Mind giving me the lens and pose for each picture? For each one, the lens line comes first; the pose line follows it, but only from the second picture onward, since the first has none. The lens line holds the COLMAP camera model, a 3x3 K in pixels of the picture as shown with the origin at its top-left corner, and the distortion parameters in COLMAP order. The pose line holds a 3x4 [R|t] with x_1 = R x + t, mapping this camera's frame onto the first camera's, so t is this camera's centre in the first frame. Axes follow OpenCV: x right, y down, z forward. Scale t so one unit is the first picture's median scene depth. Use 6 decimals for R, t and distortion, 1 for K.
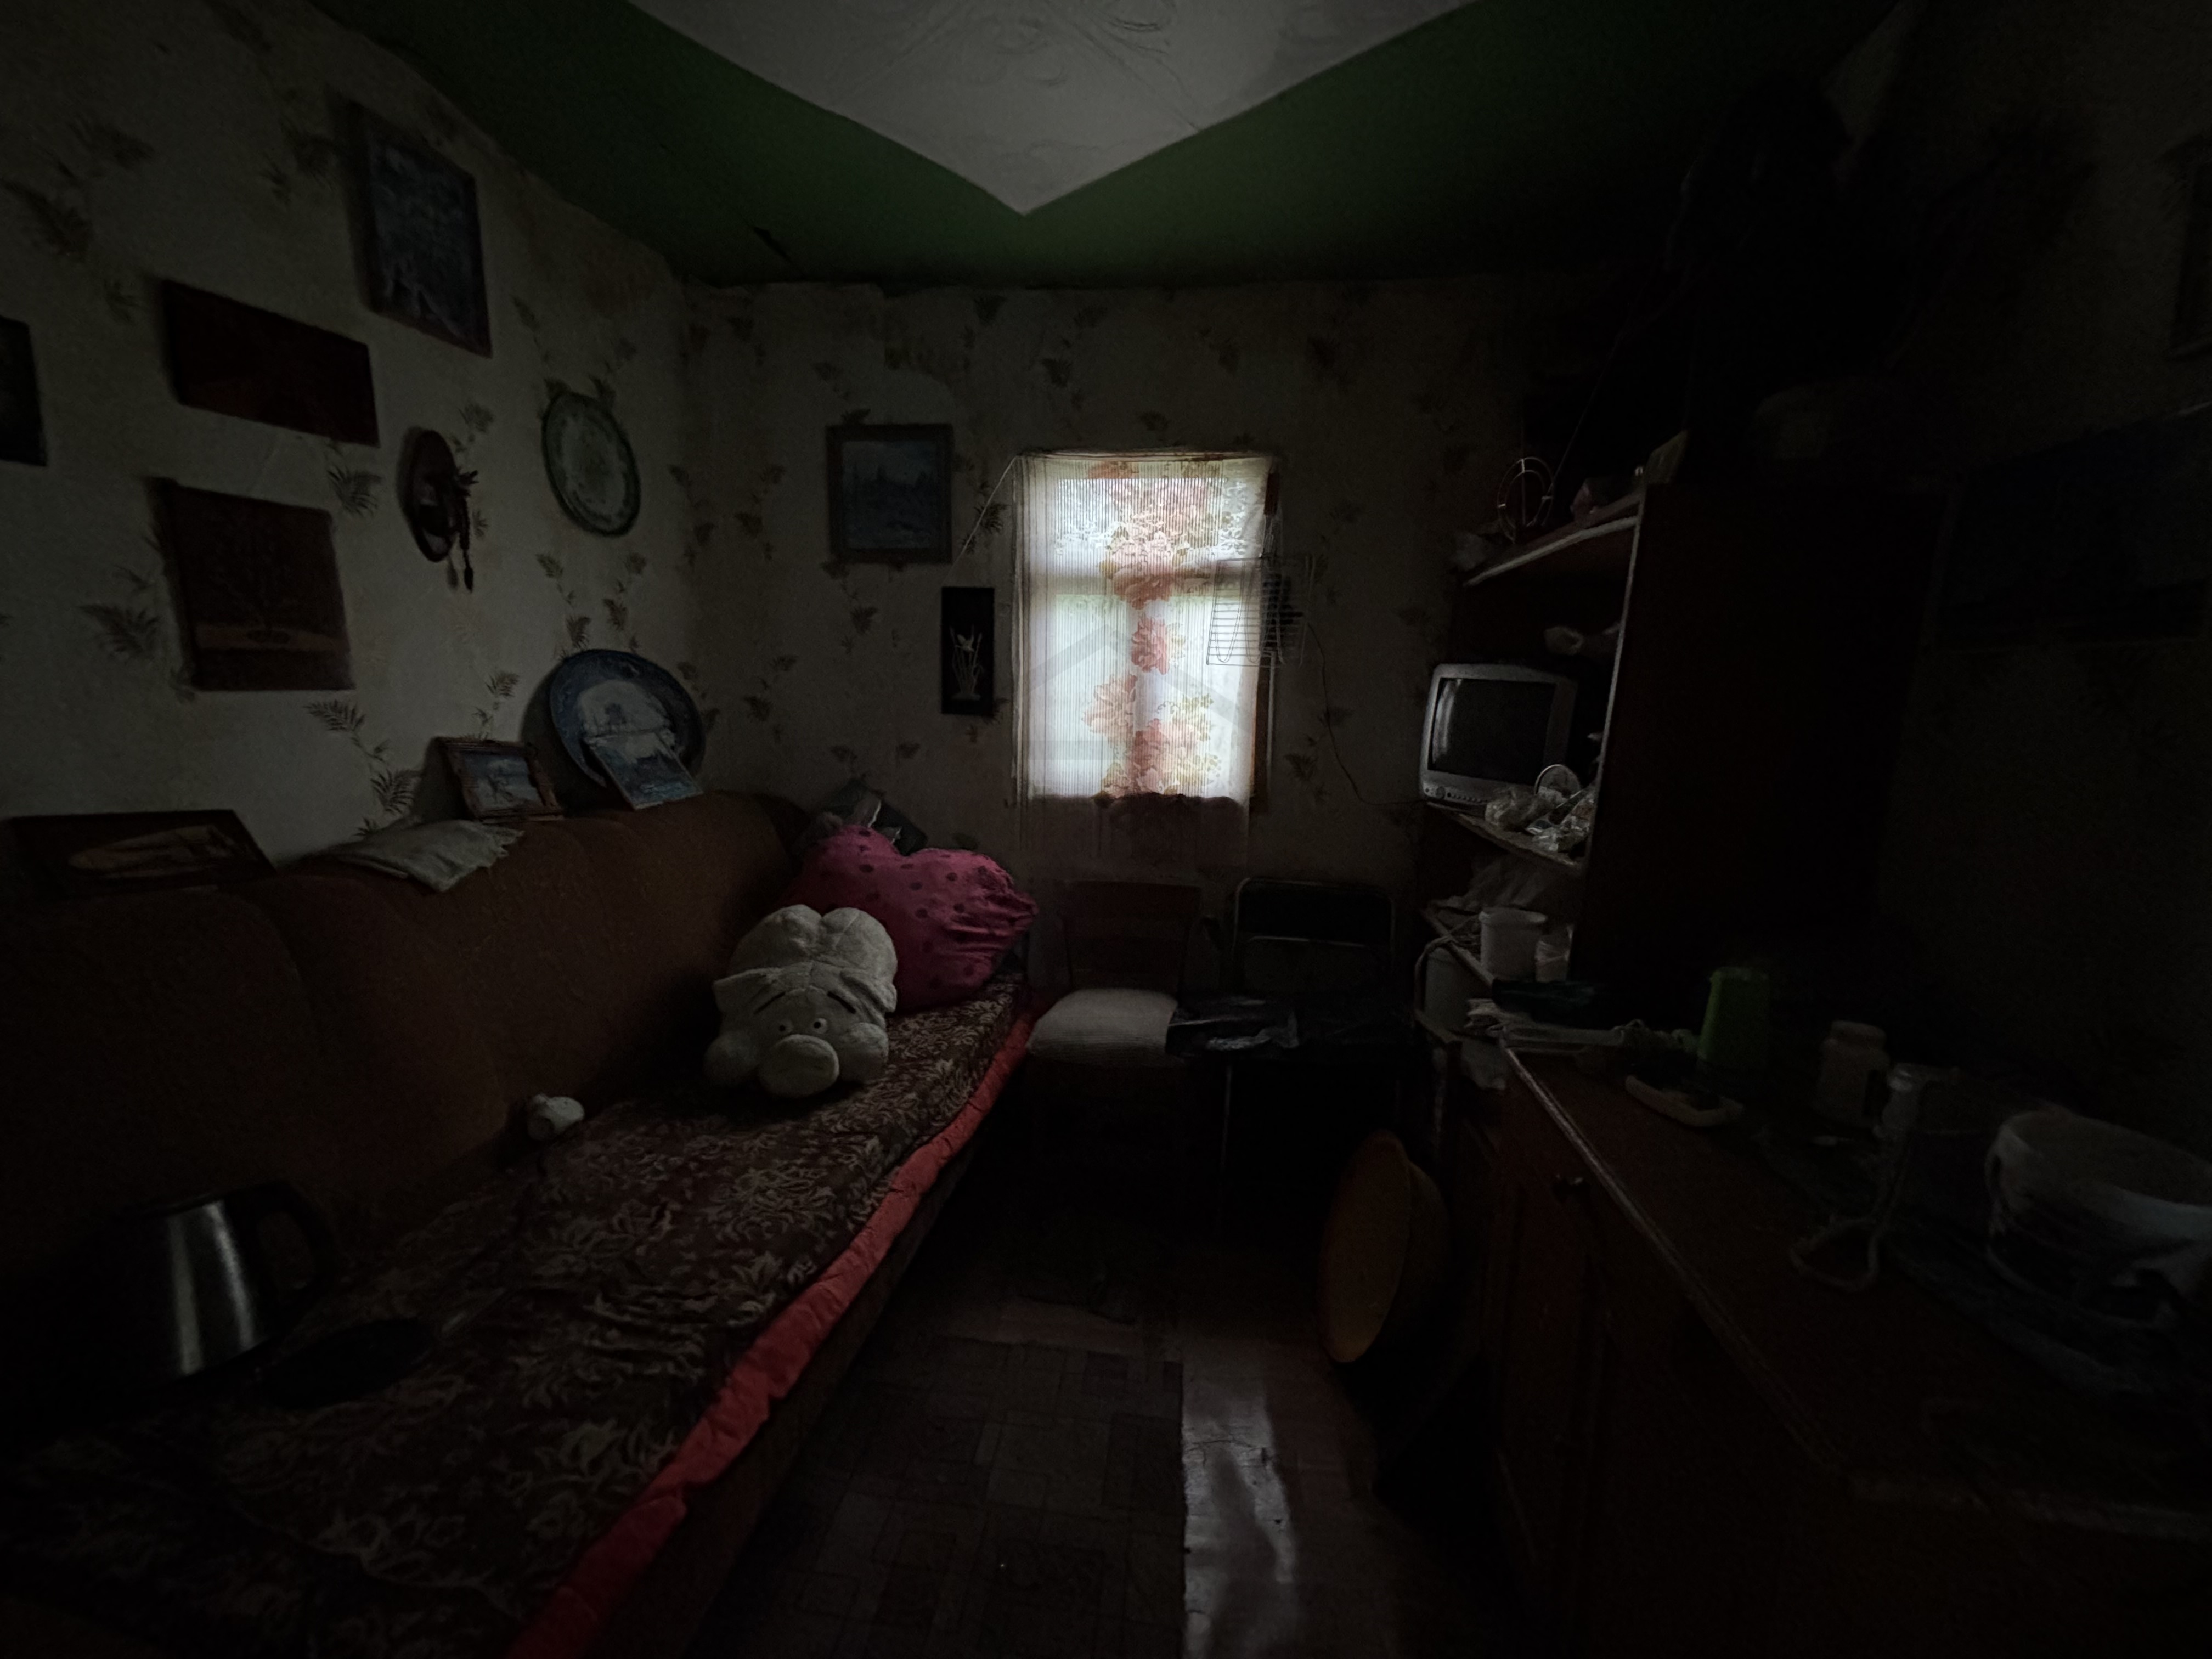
lens RADIAL K [[894.6, 0, 1106.0], [0, 894.6, 829.5], [0, 0, 1]] dist [0.002164, 0.000317]
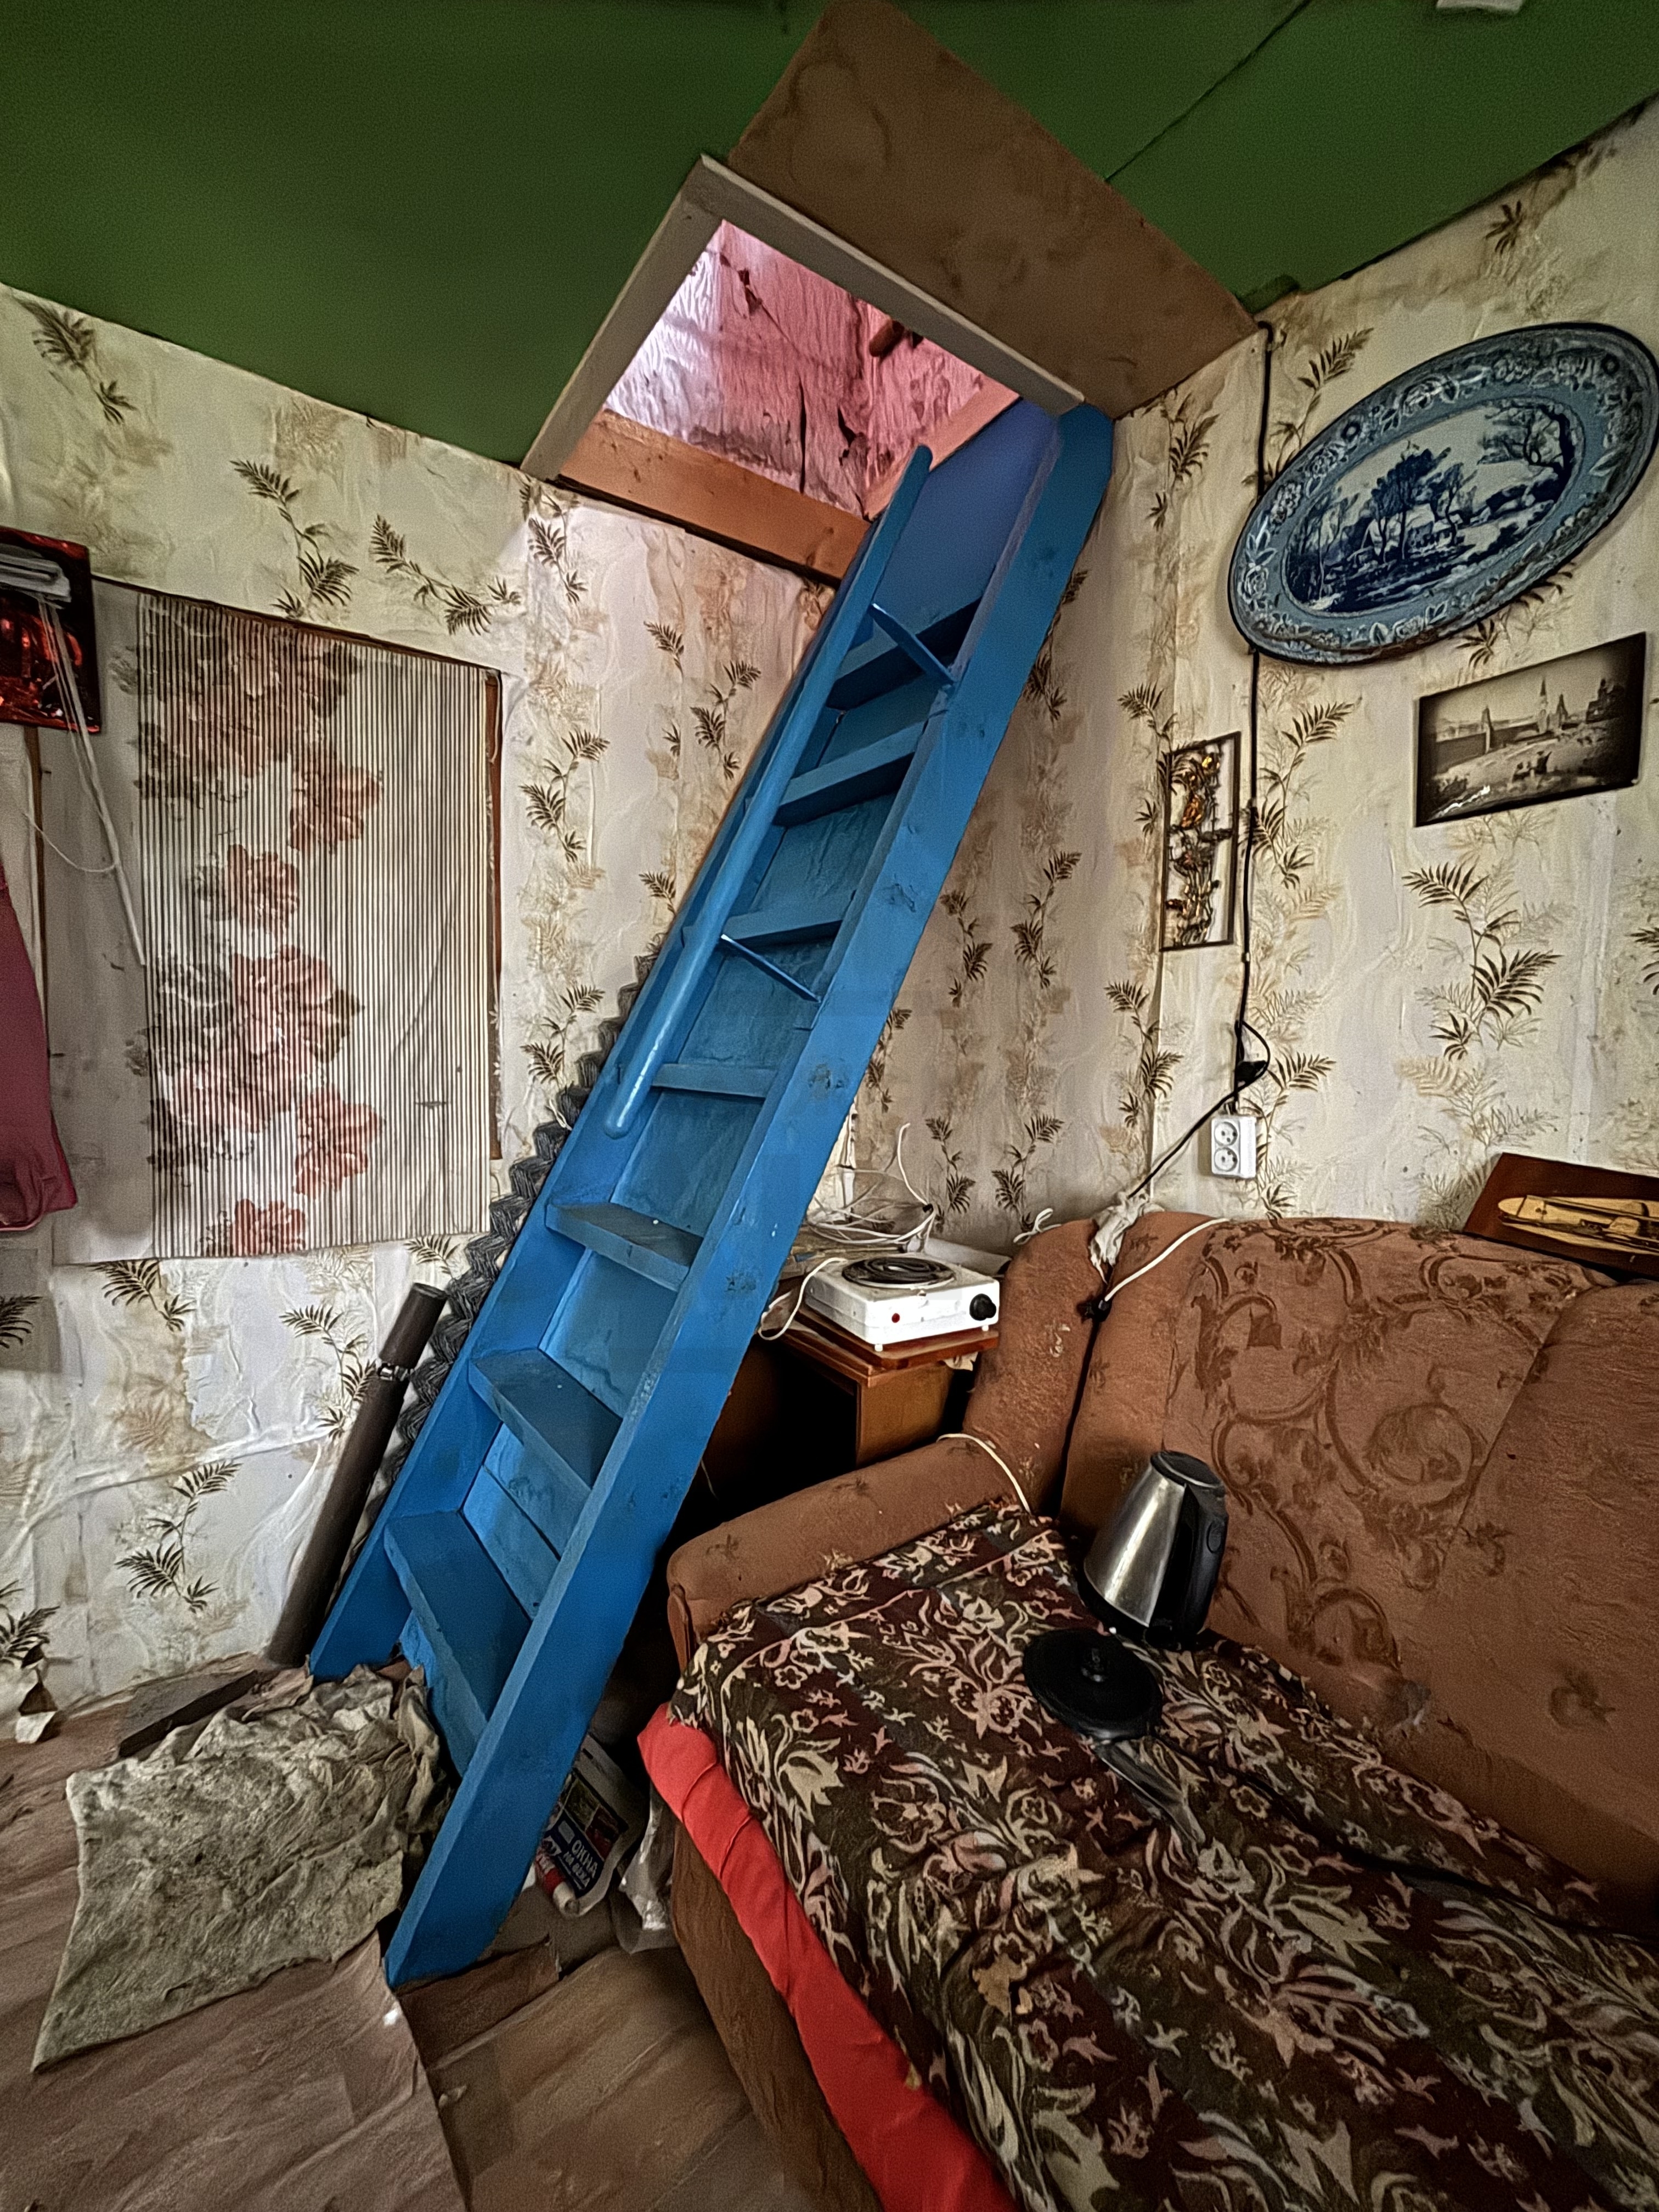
lens RADIAL K [[894.1, 0, 829.5], [0, 894.1, 1106.0], [0, 0, 1]] dist [-0.000480, 0.000585]
pose [[-0.732059, 0.006529, -0.681209, 0.019085], [-0.139712, 0.977261, 0.159507, -0.076187], [0.666760, 0.211942, -0.714501, 0.760841]]
